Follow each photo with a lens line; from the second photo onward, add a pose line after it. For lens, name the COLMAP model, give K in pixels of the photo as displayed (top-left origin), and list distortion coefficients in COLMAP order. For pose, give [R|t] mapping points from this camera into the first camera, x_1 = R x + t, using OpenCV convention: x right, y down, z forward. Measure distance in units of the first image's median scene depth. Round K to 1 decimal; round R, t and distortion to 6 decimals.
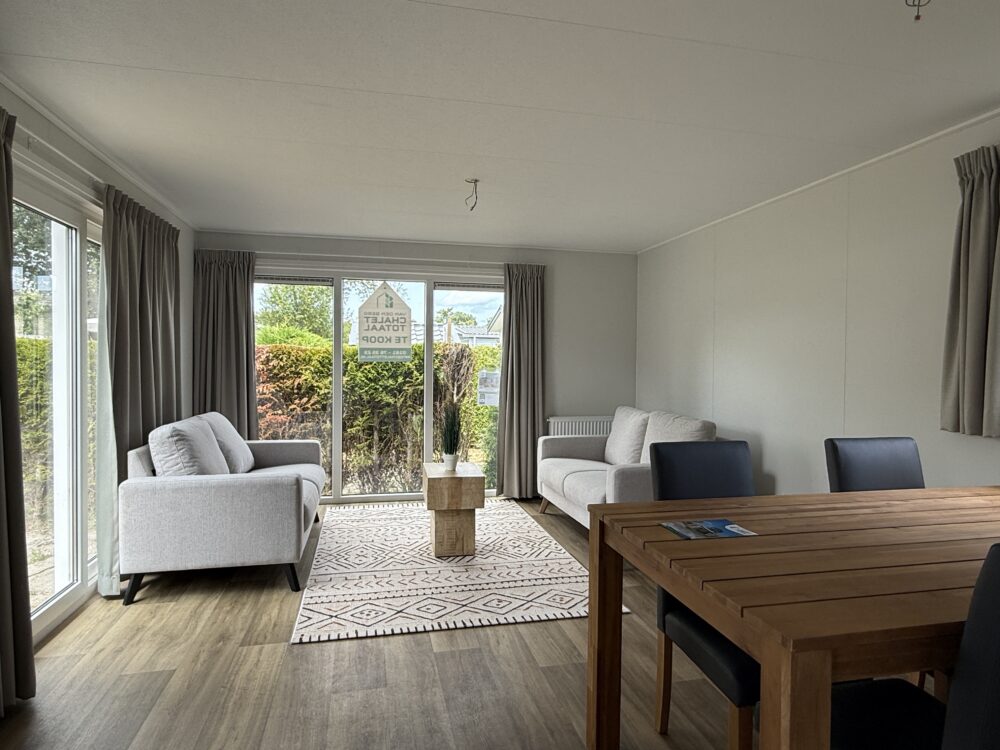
lens RADIAL K [[577.5, 0, 497.3], [0, 577.5, 374.9], [0, 0, 1]] dist [-0.017172, 0.000828]
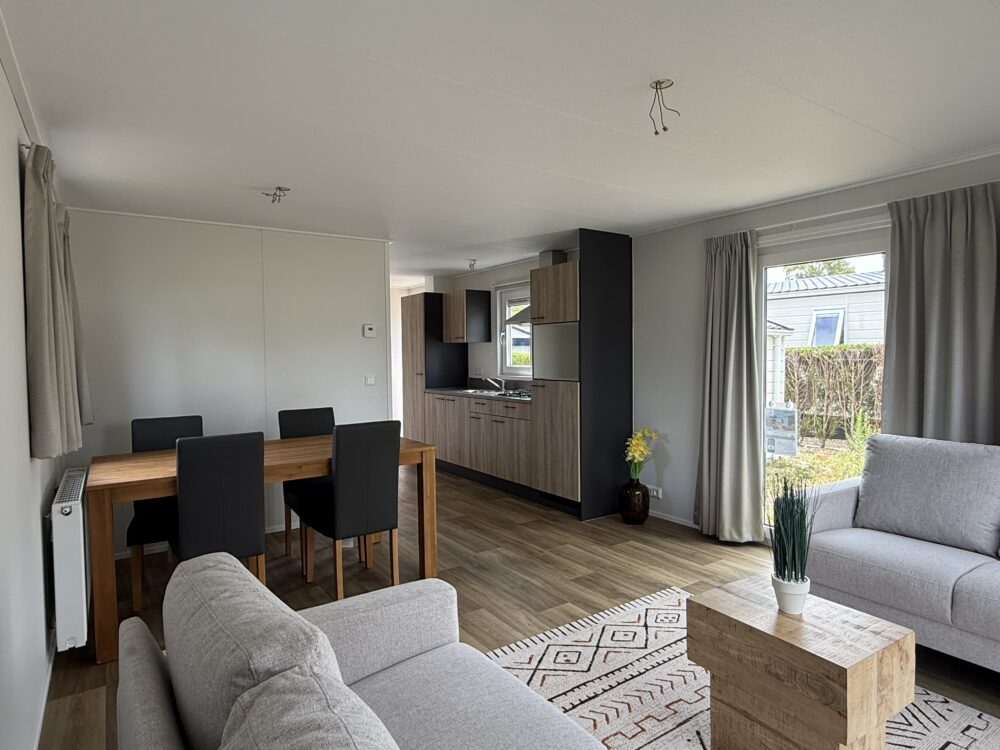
lens RADIAL K [[577.5, 0, 501.1], [0, 577.5, 377.5], [0, 0, 1]] dist [-0.017172, 0.000828]
pose [[-0.930557, 0.016422, -0.365779, 0.211523], [-0.007257, 0.997970, 0.063267, -0.036432], [0.366076, 0.061528, -0.928549, 0.923979]]
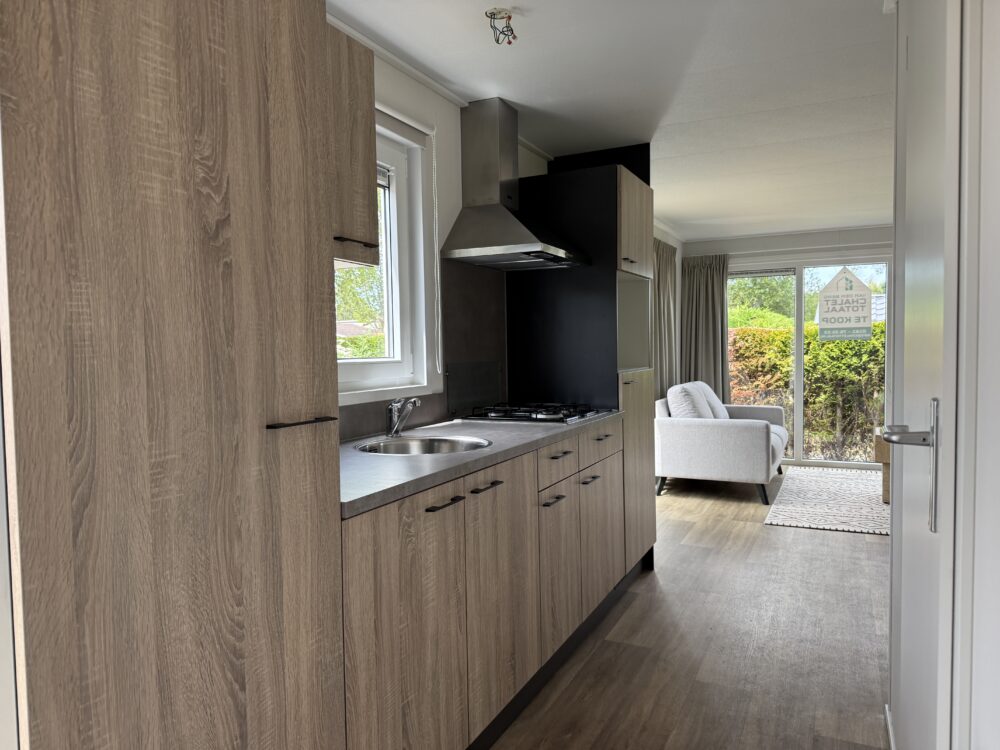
lens RADIAL K [[707.4, 0, 496.5], [0, 707.4, 373.6], [0, 0, 1]] dist [0.004114, -0.005762]
pose [[0.777726, 0.005583, -0.628579, 0.124306], [0.005144, 0.999871, 0.015246, 0.015447], [0.628583, -0.015091, 0.777596, -0.419682]]
